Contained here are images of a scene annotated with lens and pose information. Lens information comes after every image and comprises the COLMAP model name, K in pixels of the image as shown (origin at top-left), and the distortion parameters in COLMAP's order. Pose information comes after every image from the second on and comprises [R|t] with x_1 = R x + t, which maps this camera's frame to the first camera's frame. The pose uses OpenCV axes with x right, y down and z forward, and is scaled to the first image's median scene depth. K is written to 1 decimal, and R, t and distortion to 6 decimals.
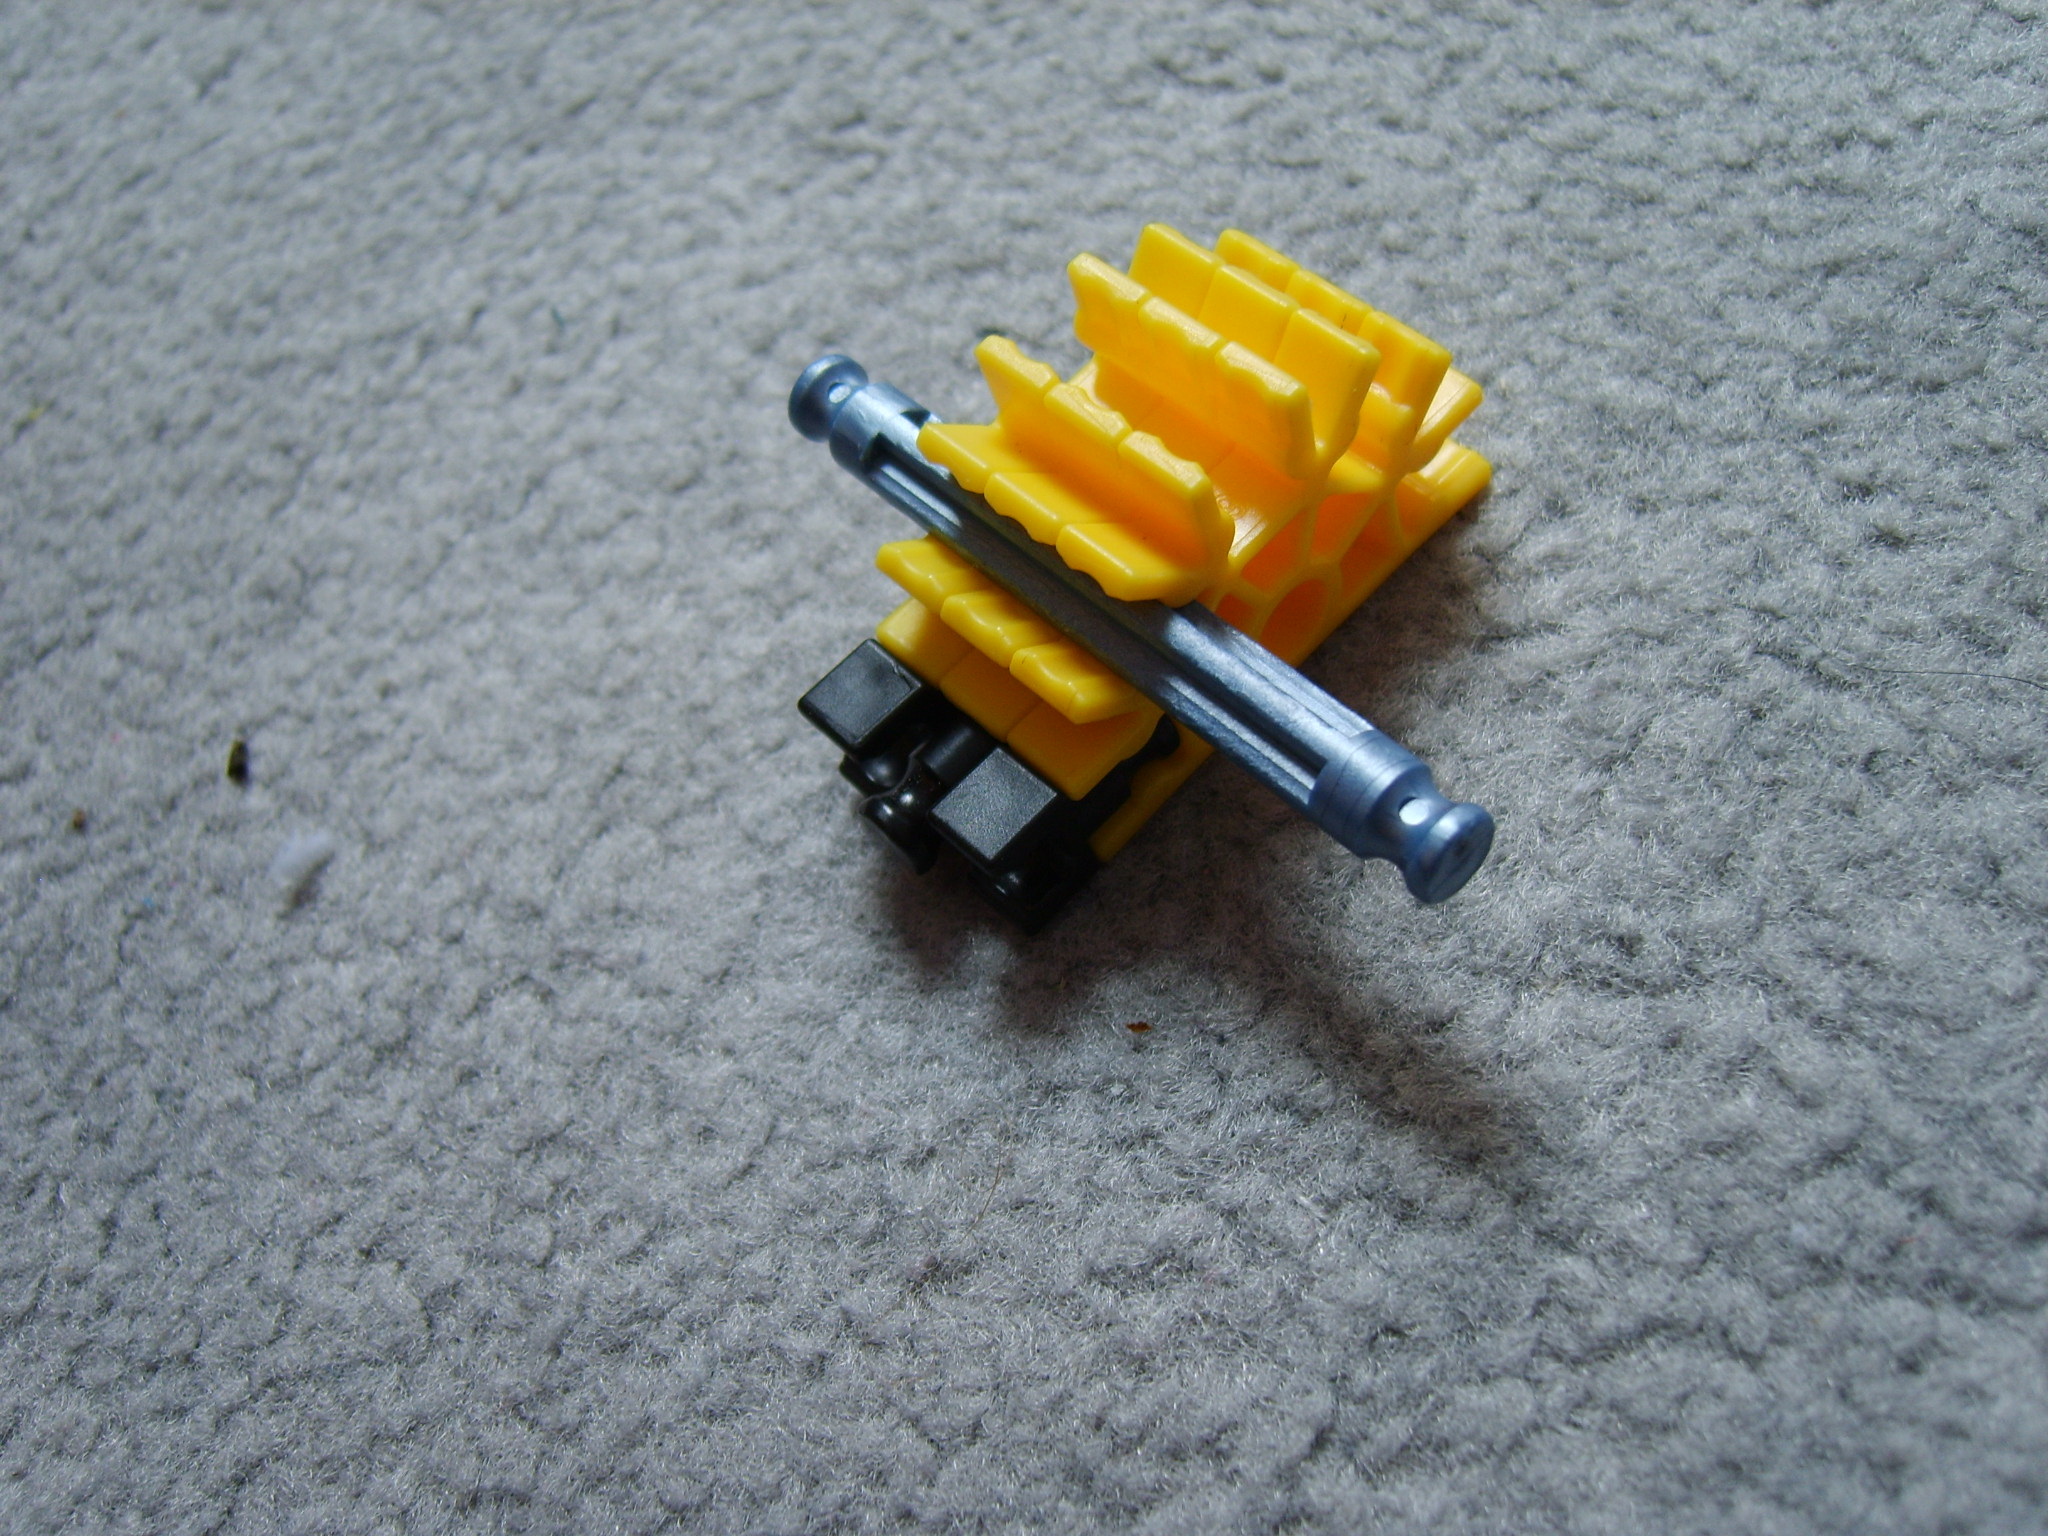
lens RADIAL K [[2122.1, 0, 1024.0], [0, 2122.1, 768.0], [0, 0, 1]] dist [-0.173196, 0.126225]
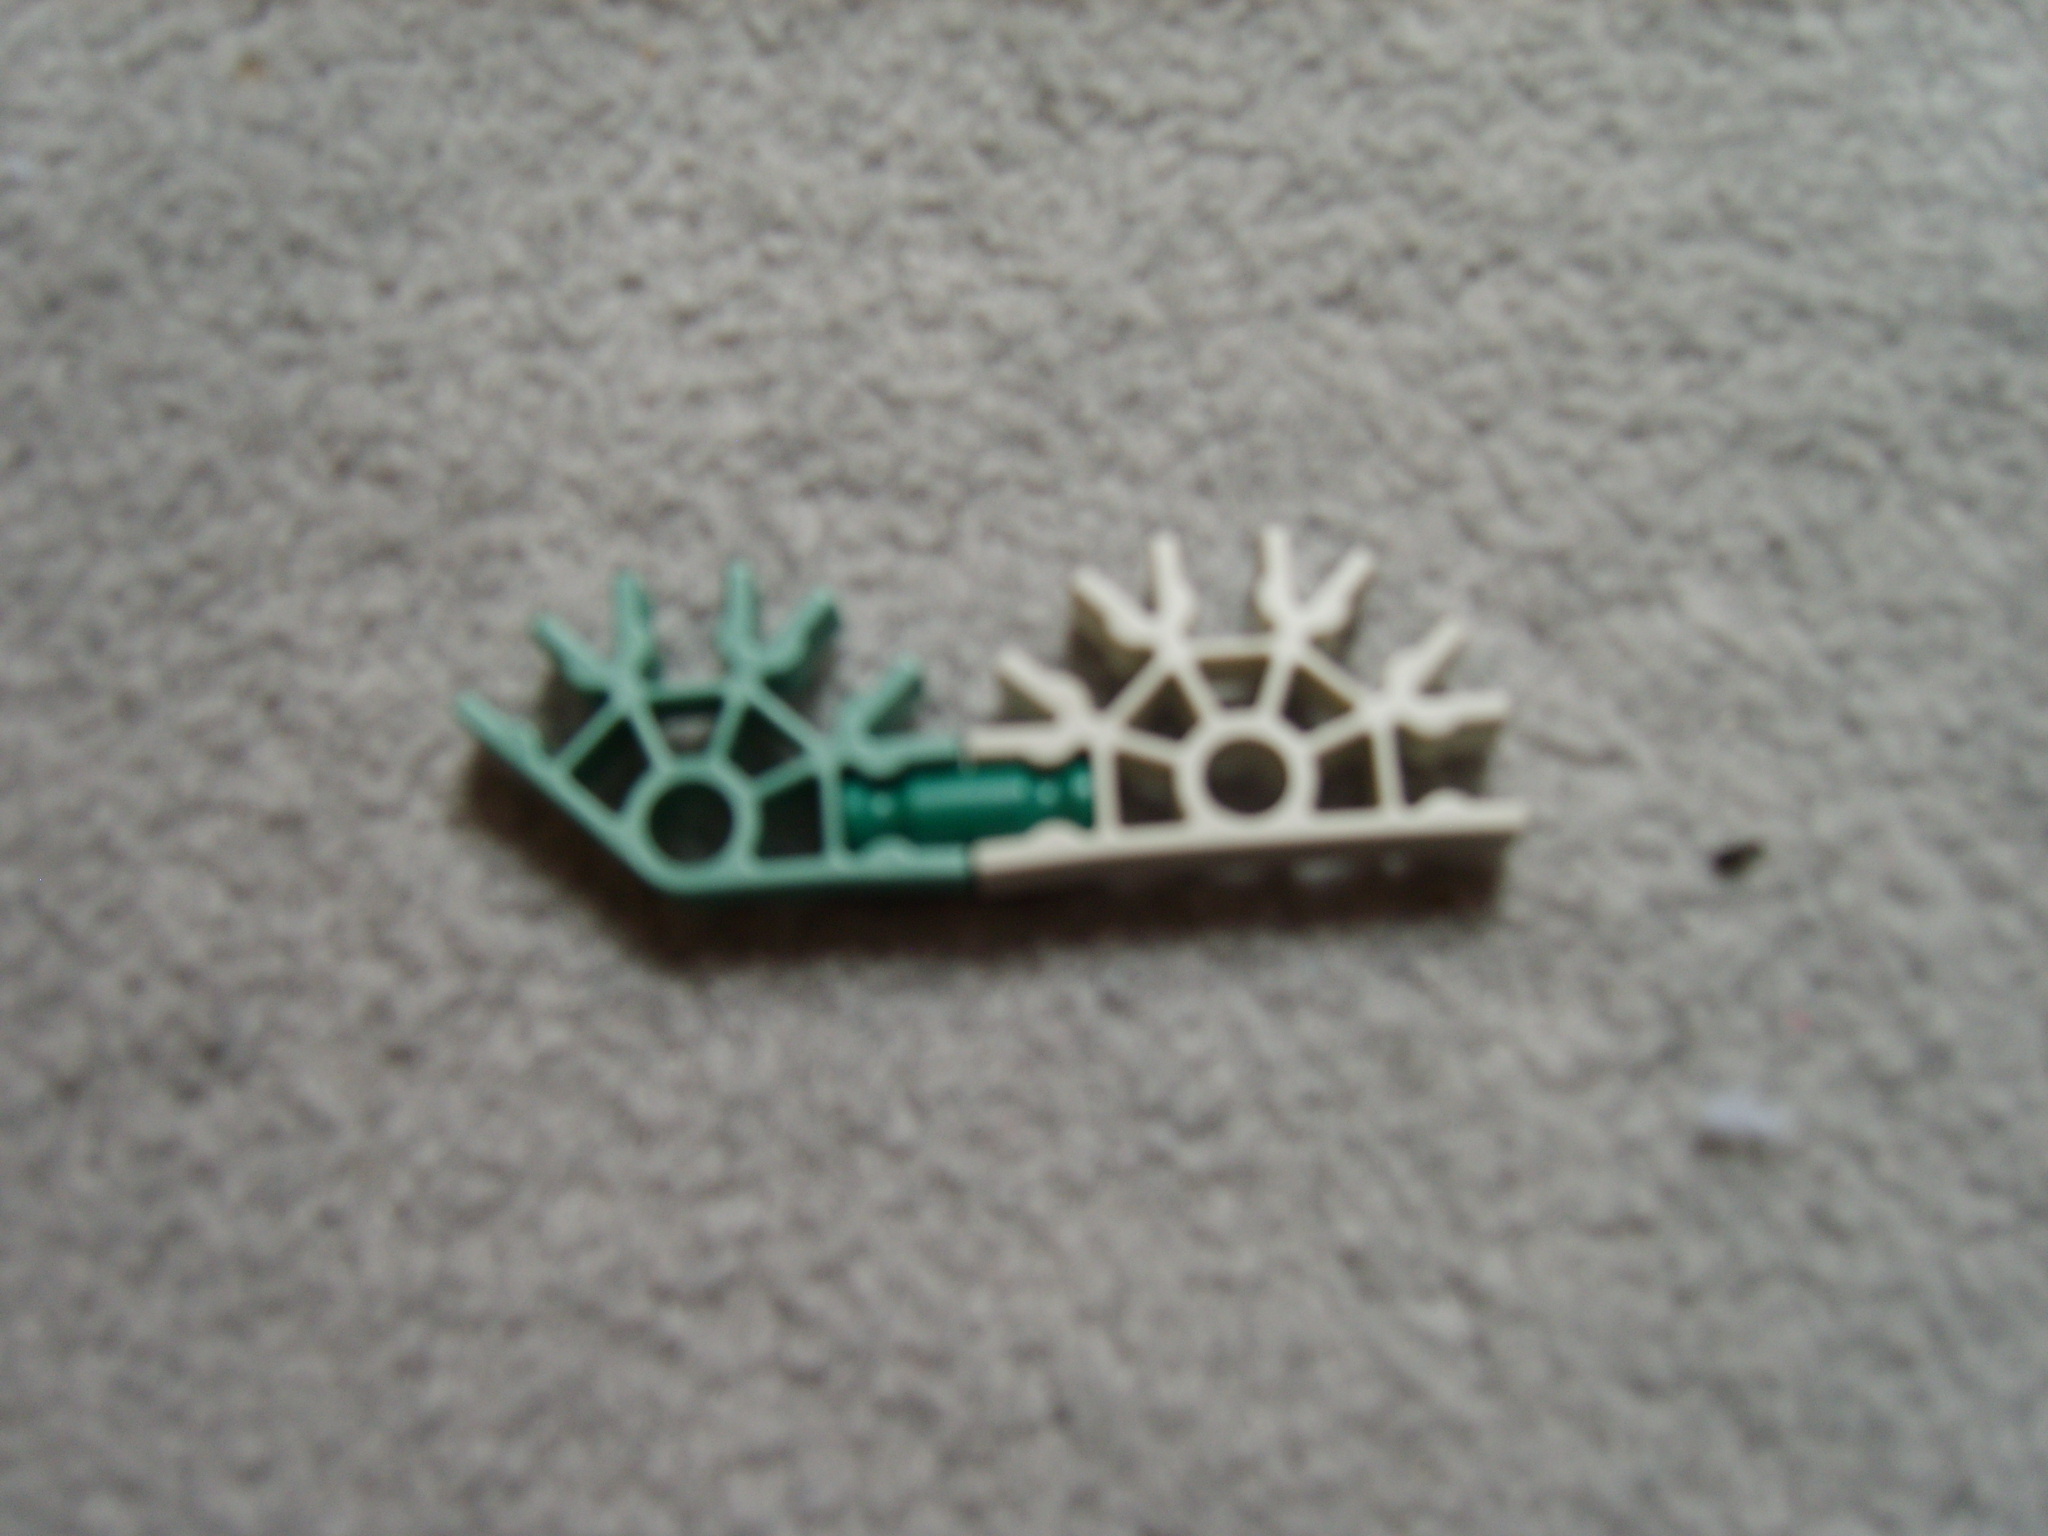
lens RADIAL K [[2122.1, 0, 1024.0], [0, 2122.1, 768.0], [0, 0, 1]] dist [-0.173196, 0.126225]
pose [[0.964636, 0.181645, 0.191004, -1.299193], [-0.219128, 0.955372, 0.198111, -0.170413], [-0.146494, -0.232959, 0.961389, 0.246357]]
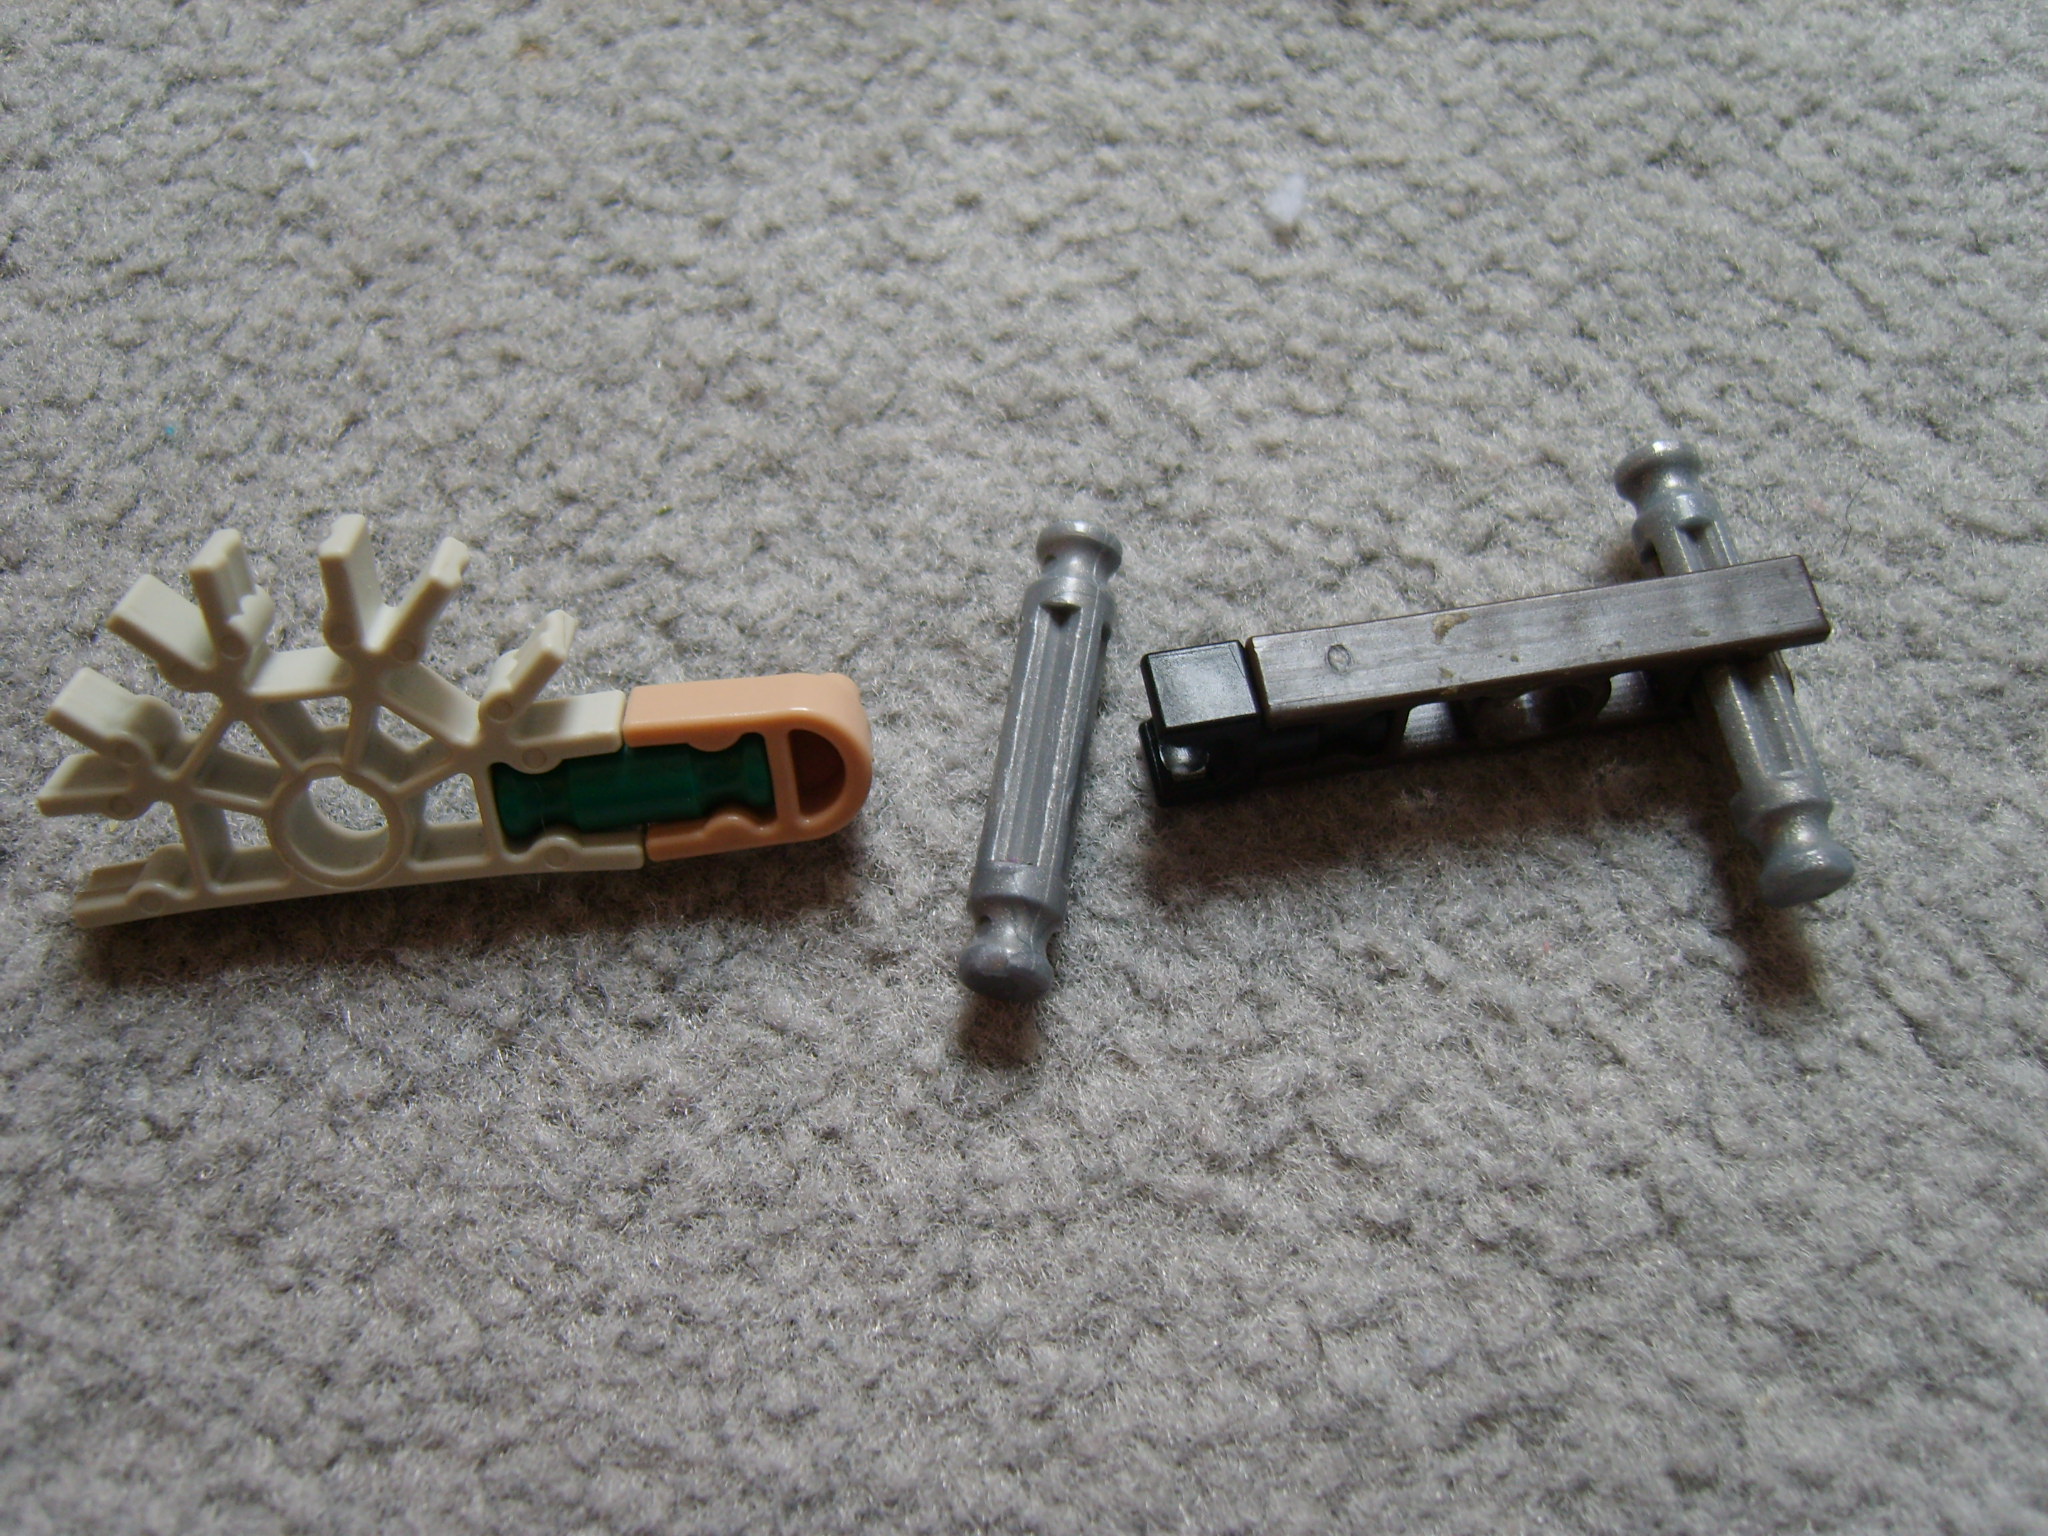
lens RADIAL K [[2122.1, 0, 1024.0], [0, 2122.1, 768.0], [0, 0, 1]] dist [-0.173196, 0.126225]
pose [[0.971466, 0.098998, 0.215528, -1.574392], [-0.113960, 0.991784, 0.058109, 0.144945], [-0.208005, -0.081012, 0.974767, 0.322181]]
